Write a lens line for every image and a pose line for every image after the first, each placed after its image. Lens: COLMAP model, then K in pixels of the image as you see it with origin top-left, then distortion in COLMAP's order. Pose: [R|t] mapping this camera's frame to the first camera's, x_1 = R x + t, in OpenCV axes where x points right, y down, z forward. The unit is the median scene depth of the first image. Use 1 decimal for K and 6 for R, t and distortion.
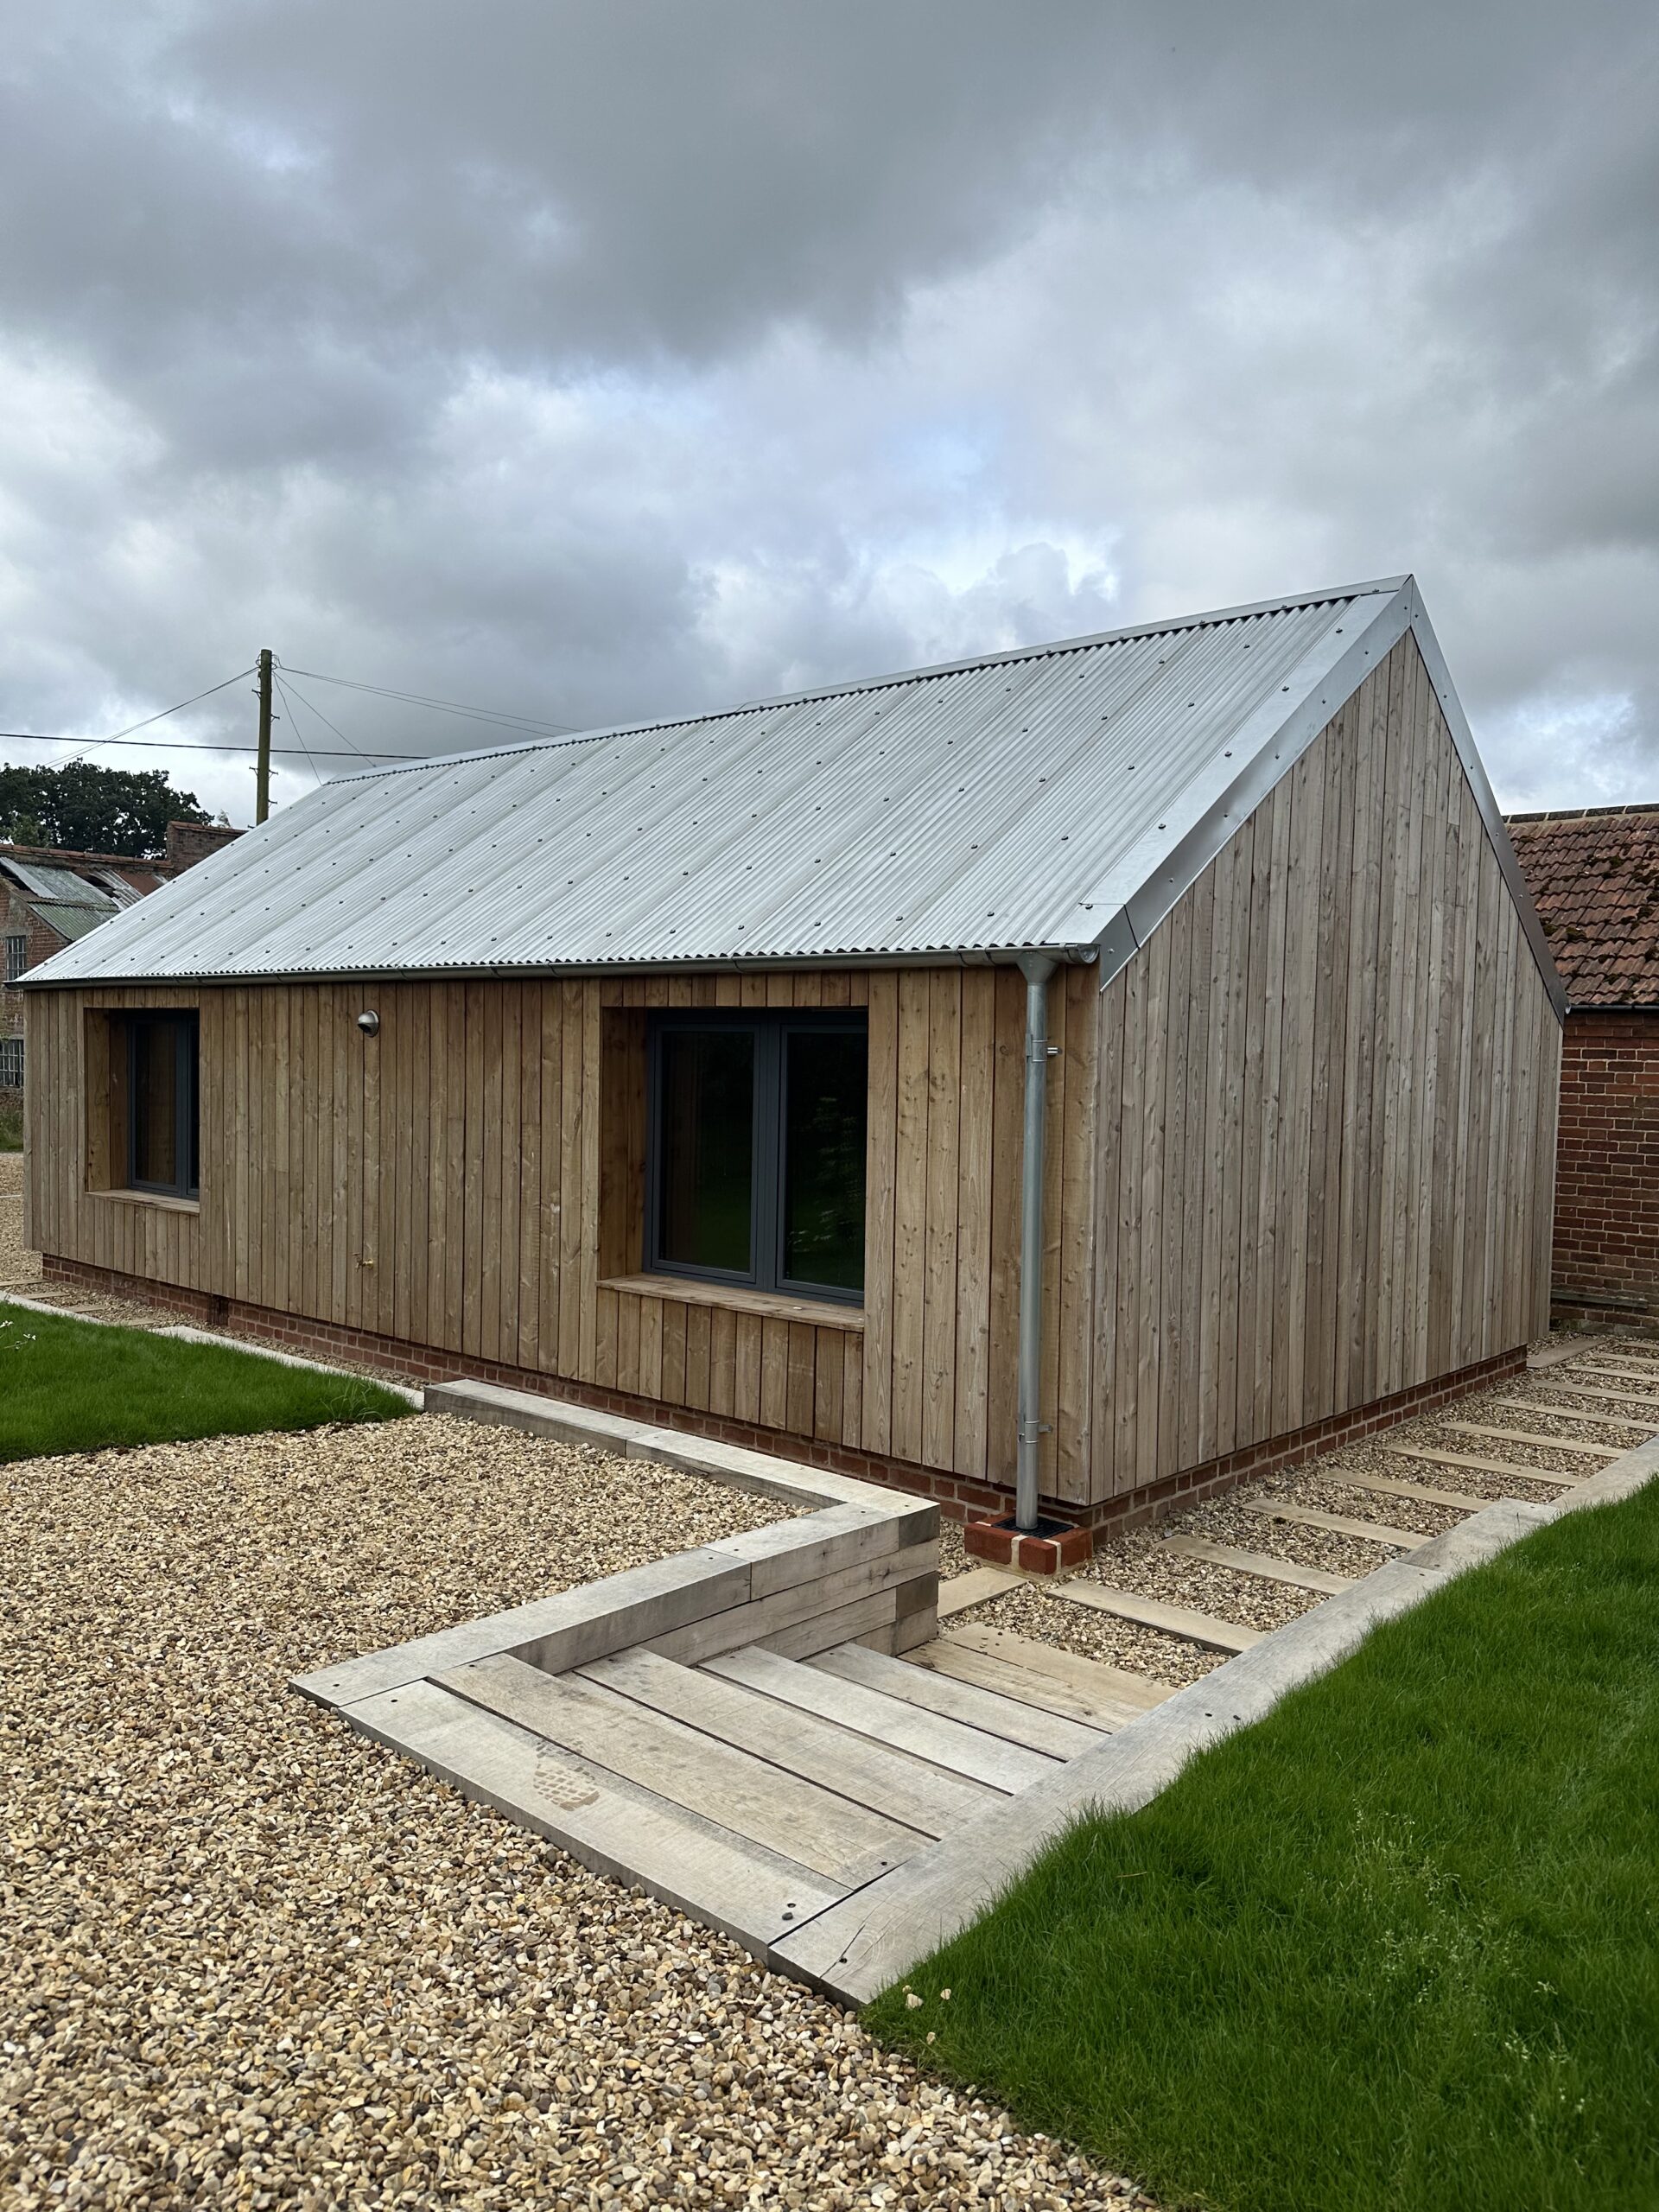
lens RADIAL K [[1552.9, 0, 809.5], [0, 1552.9, 1093.8], [0, 0, 1]] dist [0.060939, -0.075466]
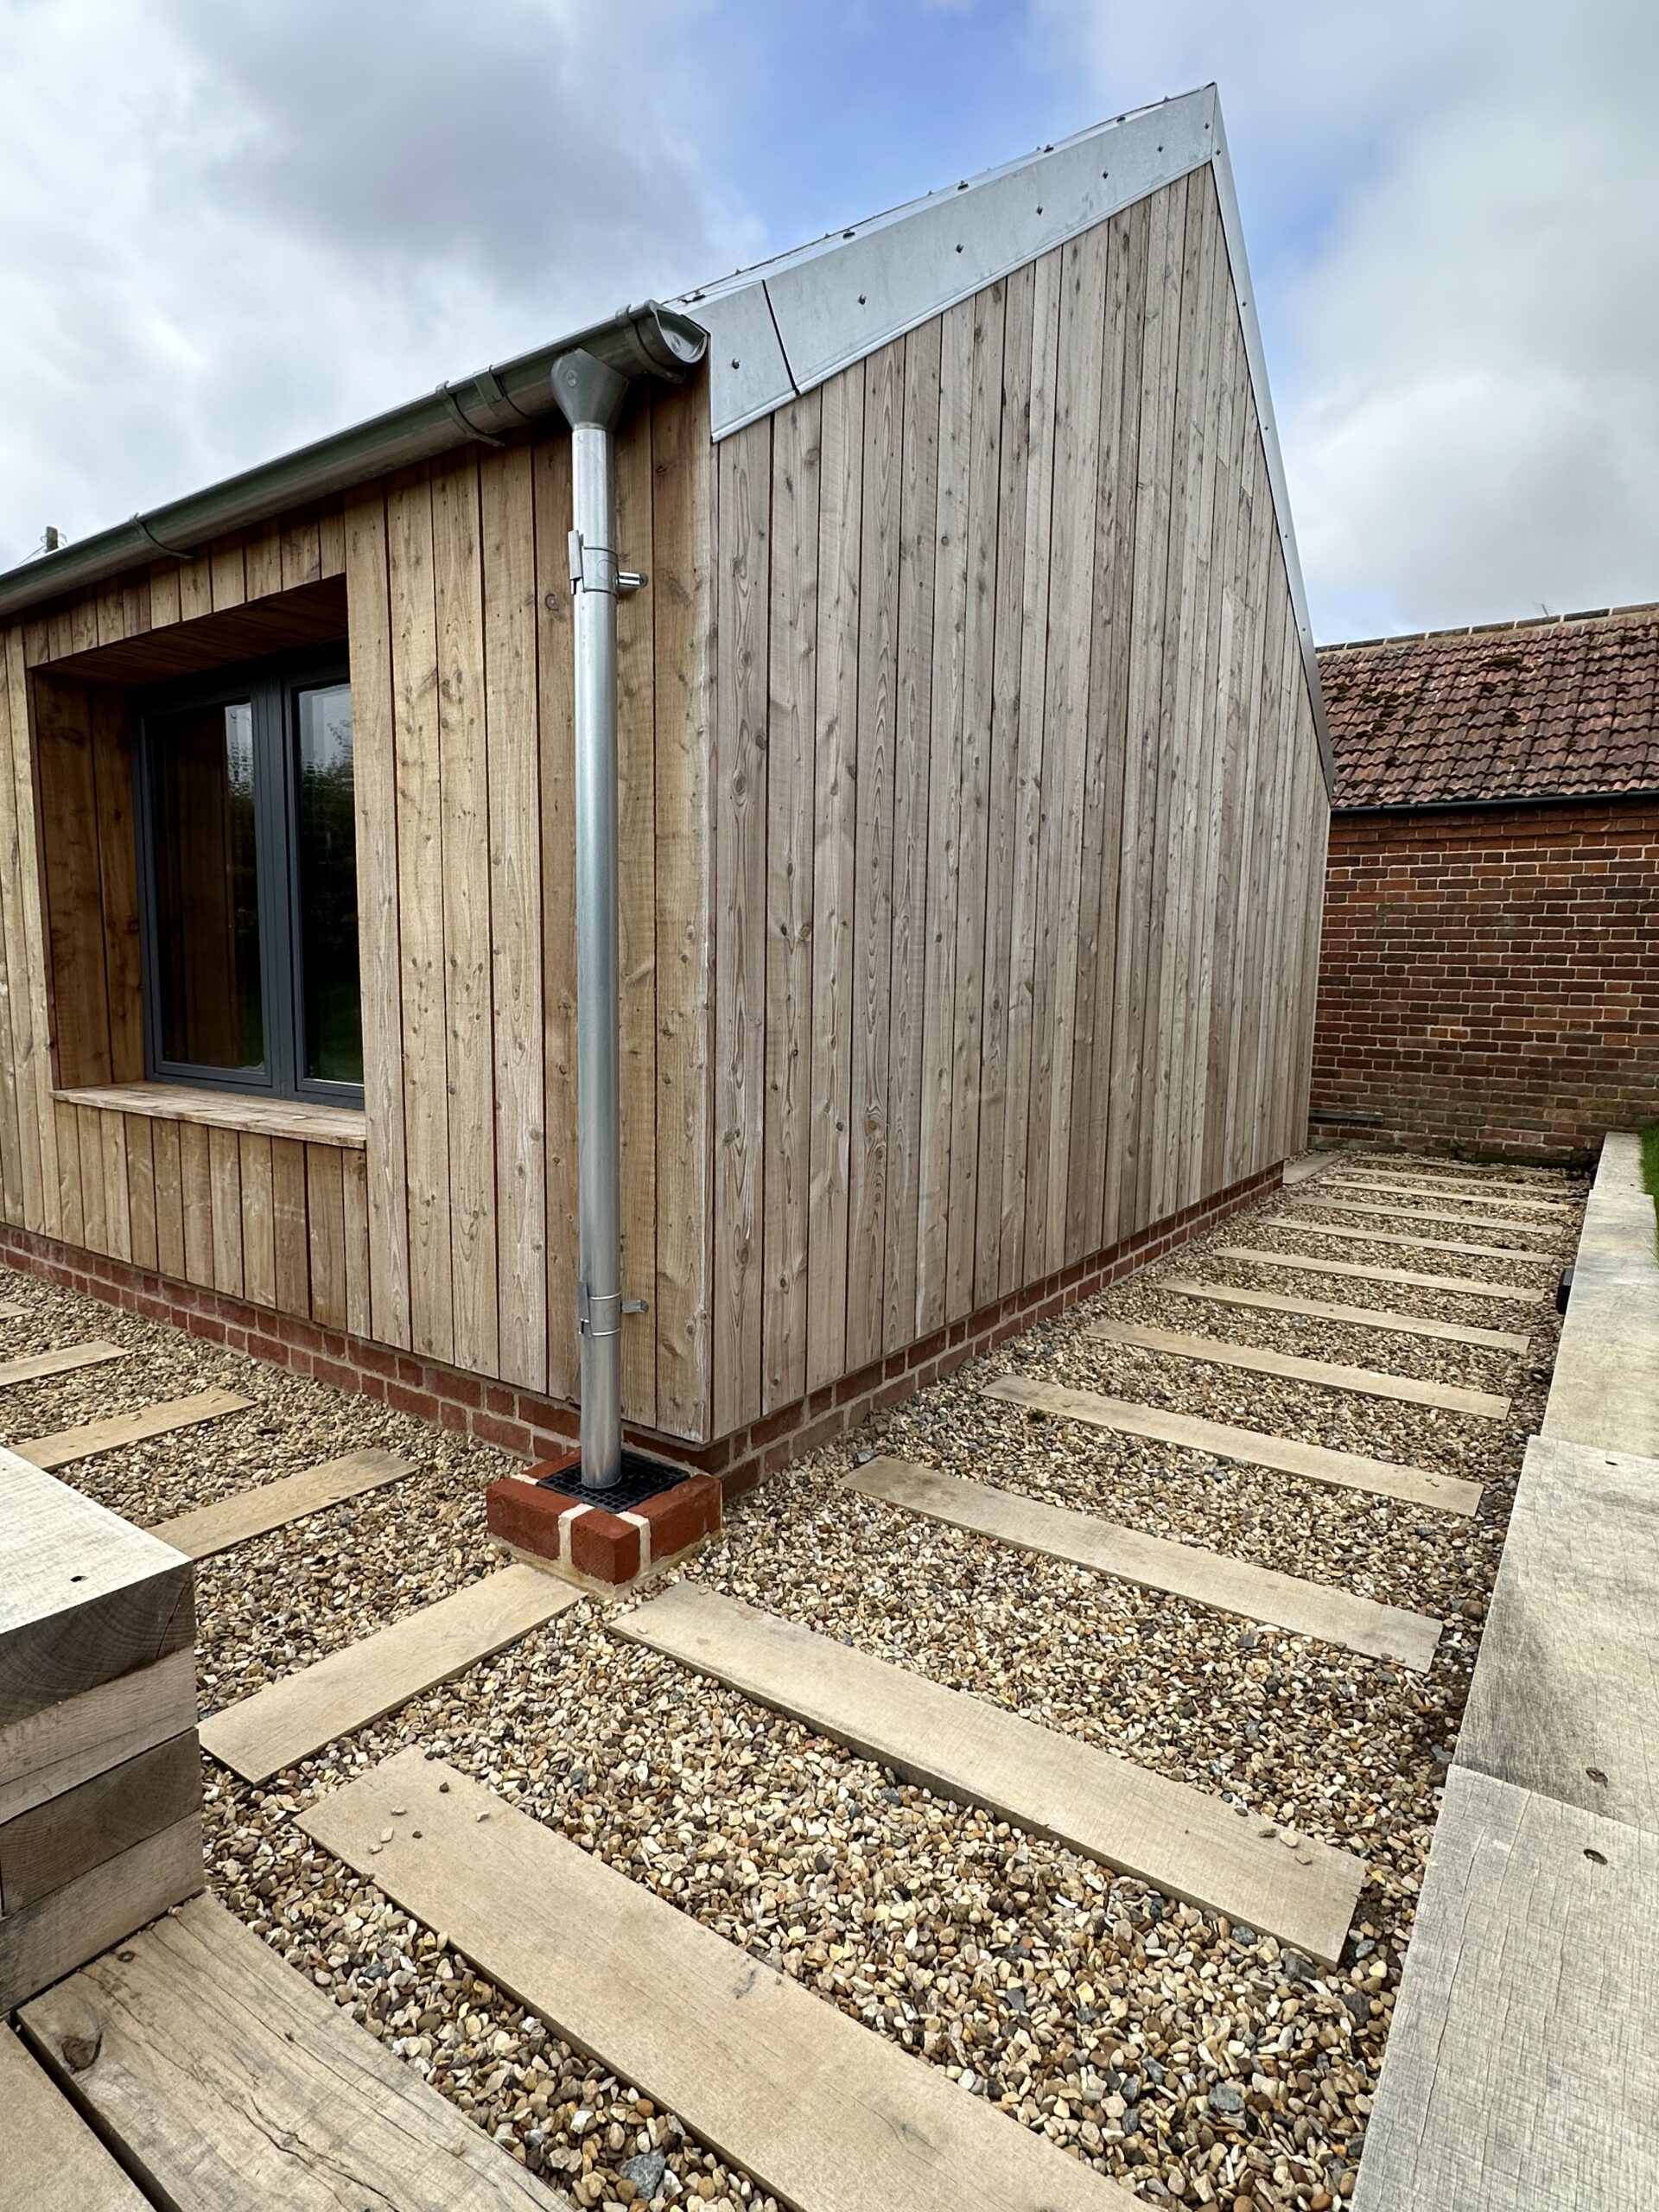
lens RADIAL K [[1180.3, 0, 815.6], [0, 1180.3, 1103.5], [0, 0, 1]] dist [-0.005979, 0.002253]
pose [[0.991569, -0.018490, 0.128250, 0.130090], [0.007469, 0.996277, 0.085885, 0.087459], [-0.129361, -0.084203, 0.988016, 0.471498]]
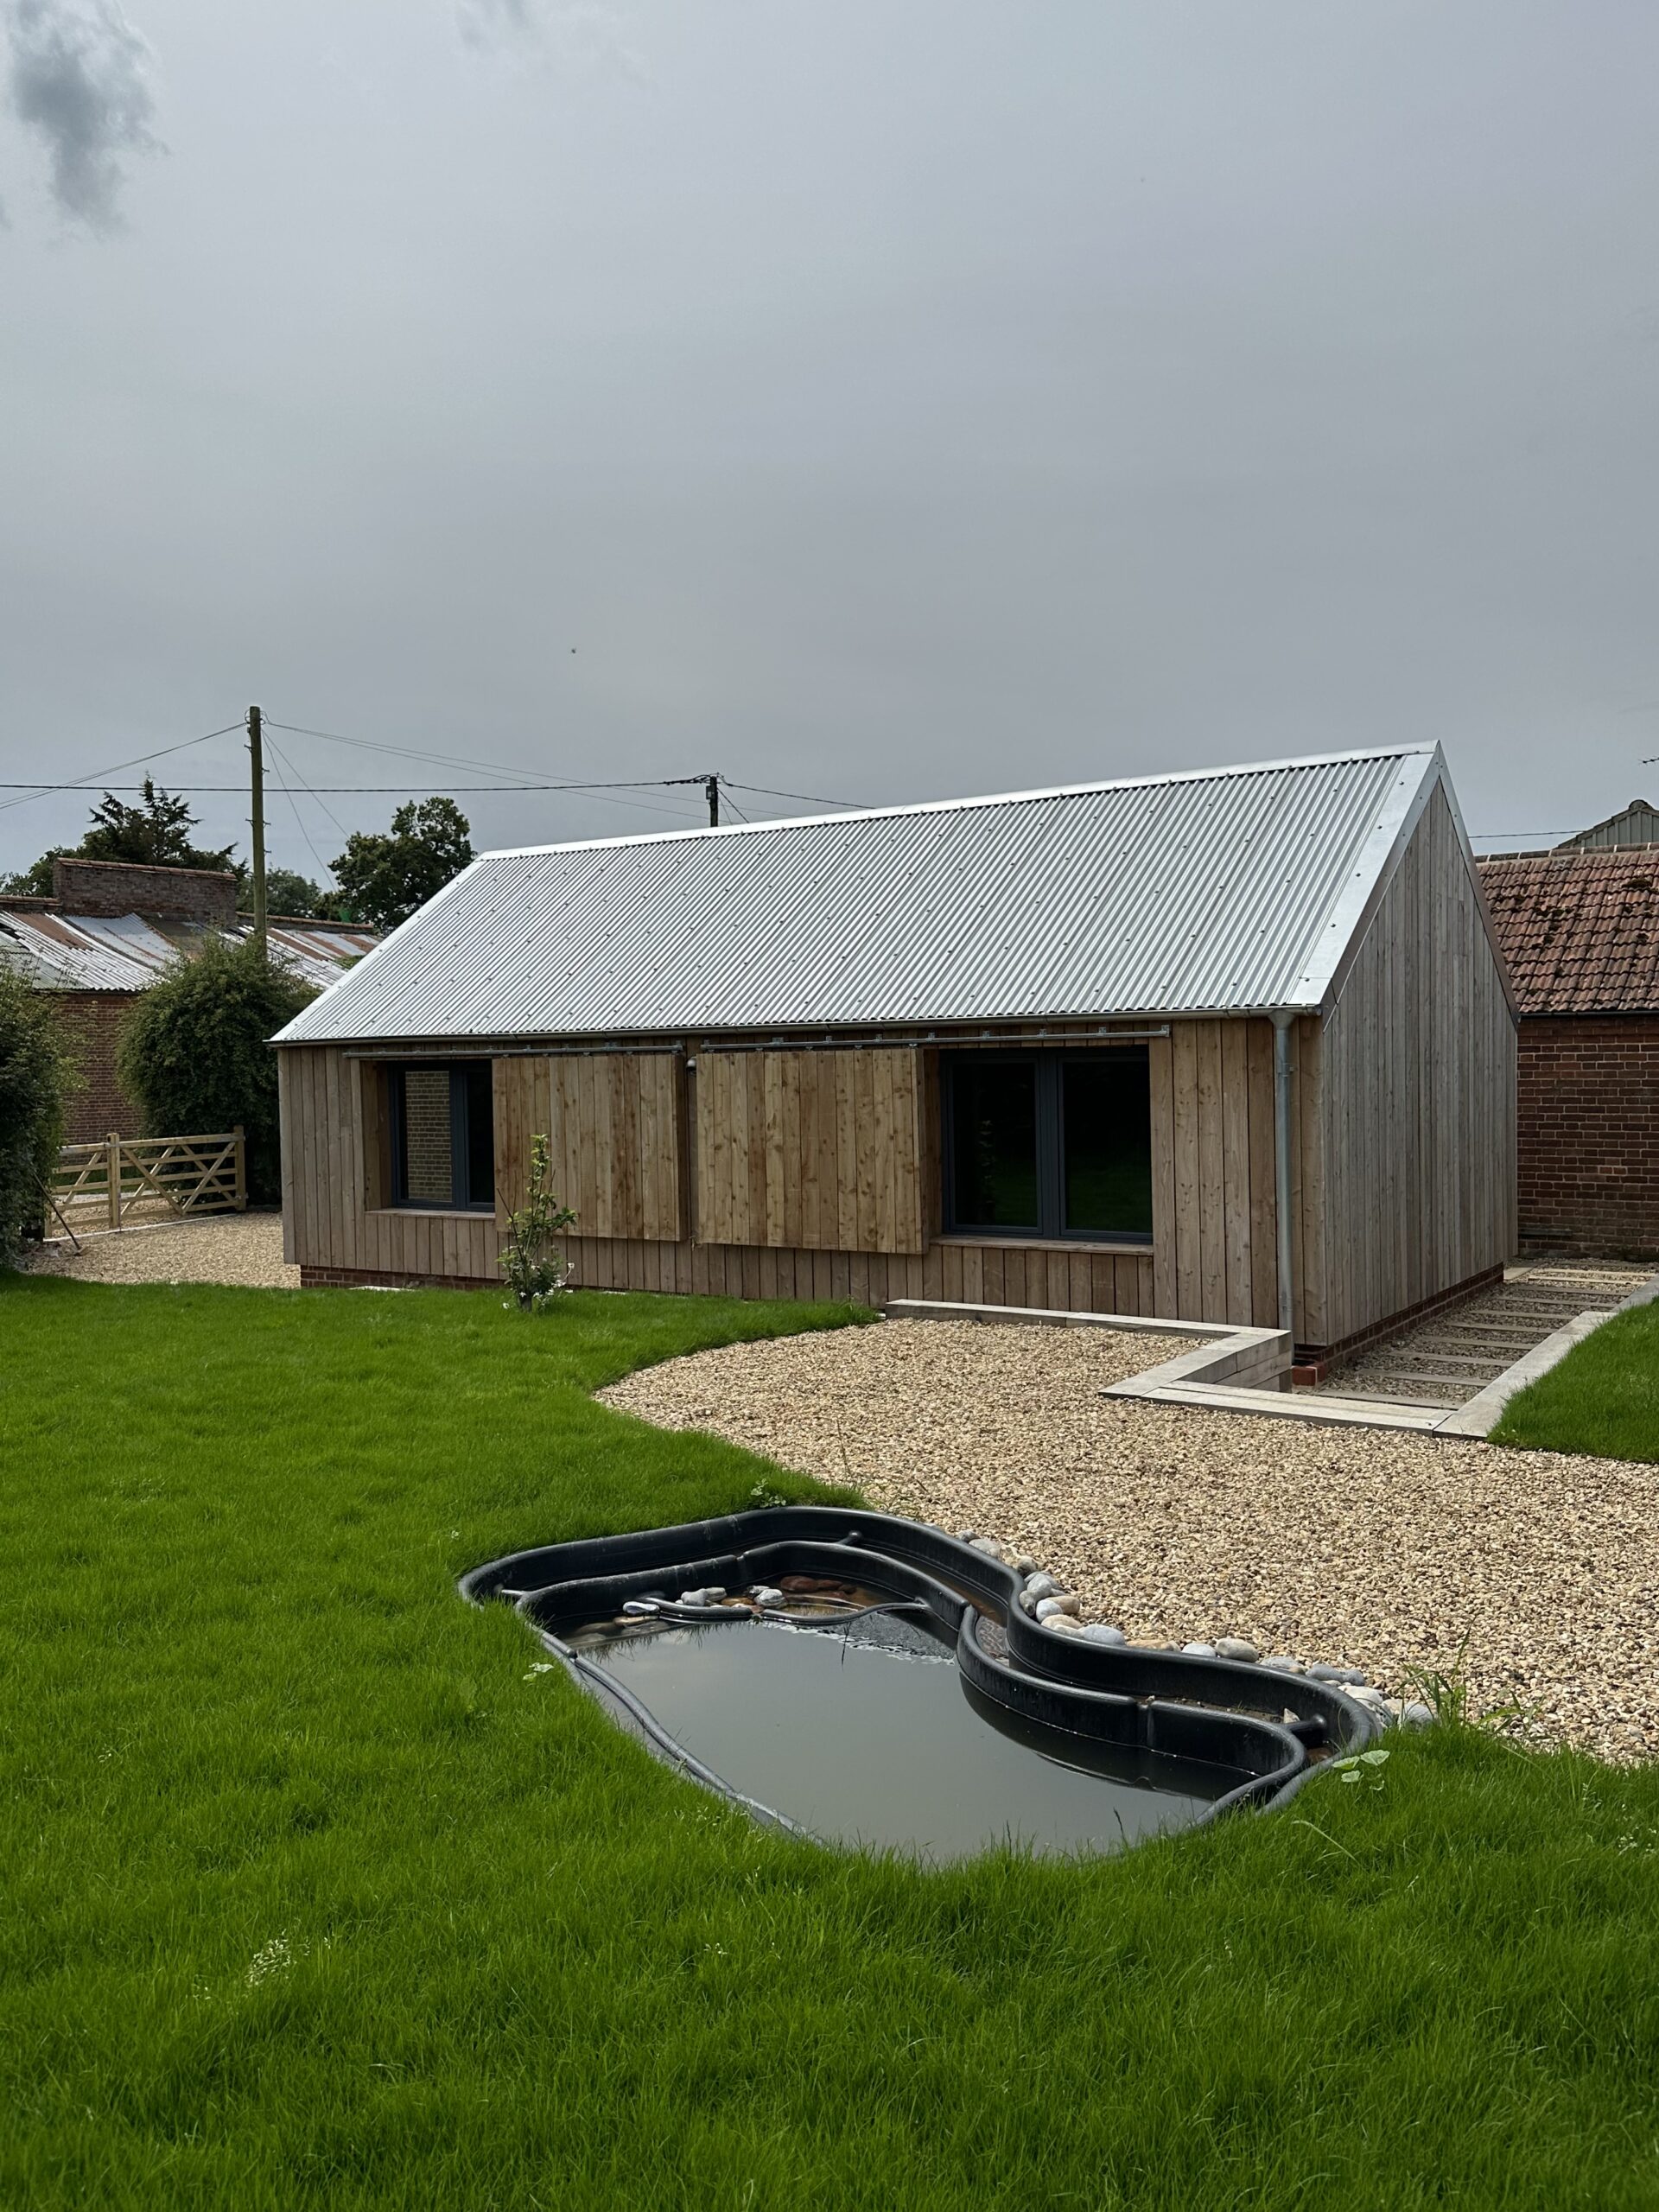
lens RADIAL K [[1694.4, 0, 784.5], [0, 1694.4, 1086.4], [0, 0, 1]] dist [0.033182, -0.044267]
pose [[0.991170, -0.042474, 0.125614, -0.469207], [0.043721, 0.999018, -0.007181, -0.016031], [-0.125186, 0.012610, 0.992053, -0.550338]]
